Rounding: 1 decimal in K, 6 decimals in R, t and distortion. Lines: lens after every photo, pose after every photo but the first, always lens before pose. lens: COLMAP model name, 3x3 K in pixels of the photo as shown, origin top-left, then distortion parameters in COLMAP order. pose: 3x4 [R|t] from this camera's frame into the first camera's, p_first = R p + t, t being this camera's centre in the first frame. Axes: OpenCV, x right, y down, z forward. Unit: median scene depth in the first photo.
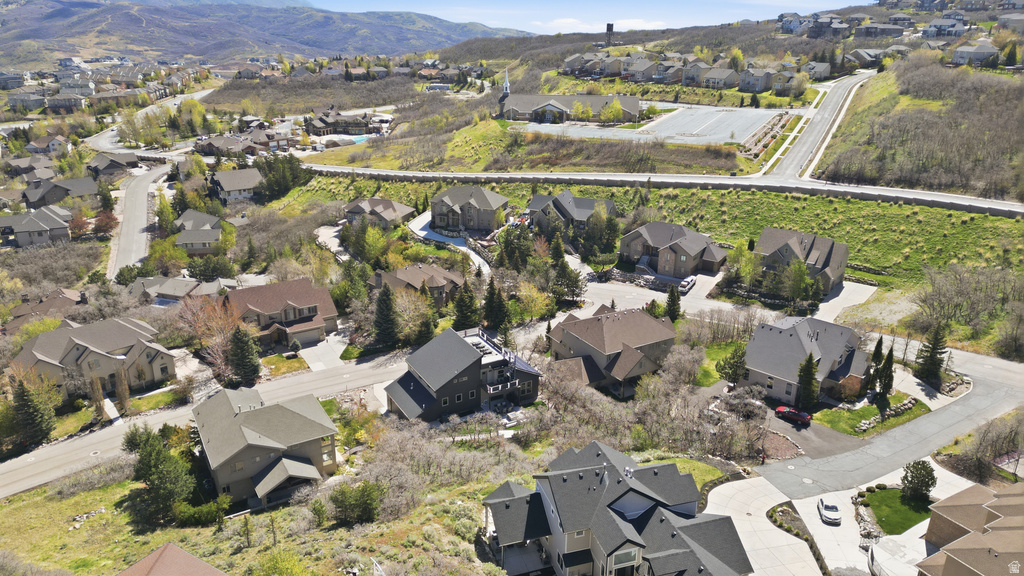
lens RADIAL K [[722.7, 0, 510.5], [0, 722.7, 291.5], [0, 0, 1]] dist [0.092520, -0.098856]
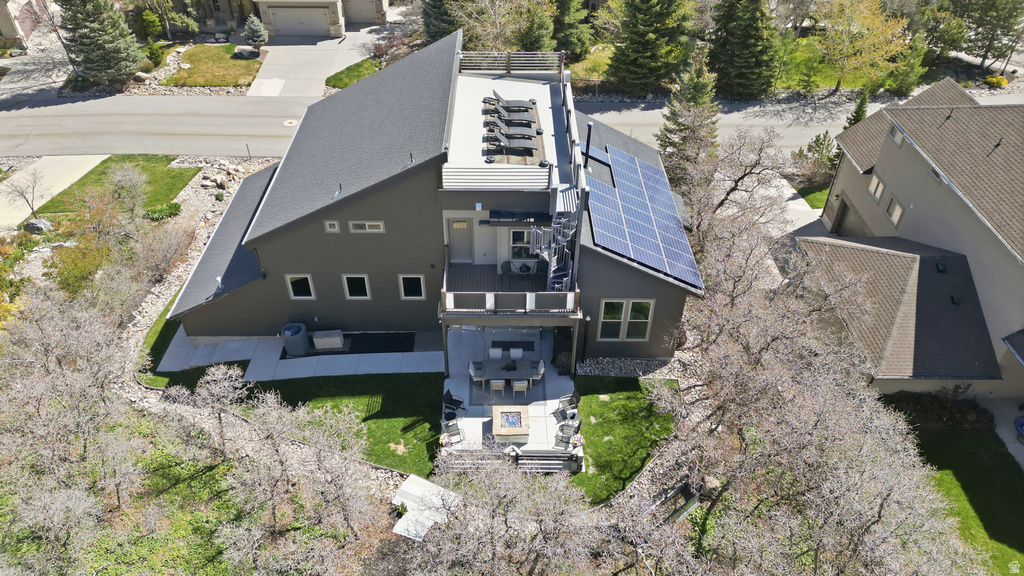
lens RADIAL K [[722.7, 0, 510.5], [0, 722.7, 291.5], [0, 0, 1]] dist [0.092520, -0.098856]
pose [[0.871568, 0.310872, -0.379115, 0.035864], [-0.175955, 0.920092, 0.349958, 0.018771], [0.457613, -0.238305, 0.856622, 0.344414]]
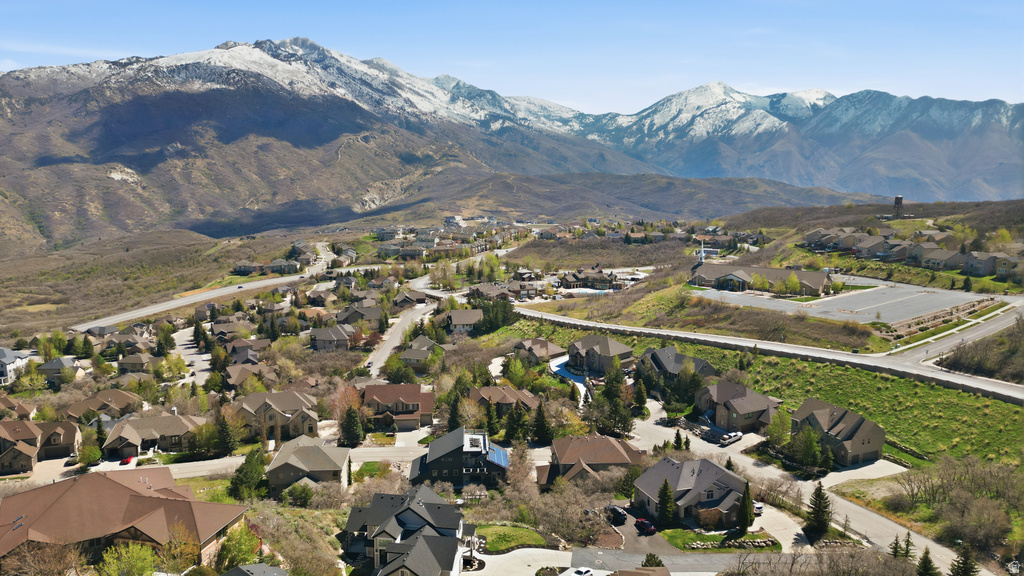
lens RADIAL K [[722.7, 0, 510.5], [0, 722.7, 291.5], [0, 0, 1]] dist [0.092520, -0.098856]
pose [[0.896101, 0.069962, -0.438301, 0.280155], [-0.158918, 0.972605, -0.169658, 0.010000], [0.414424, 0.221685, 0.882671, -0.125344]]
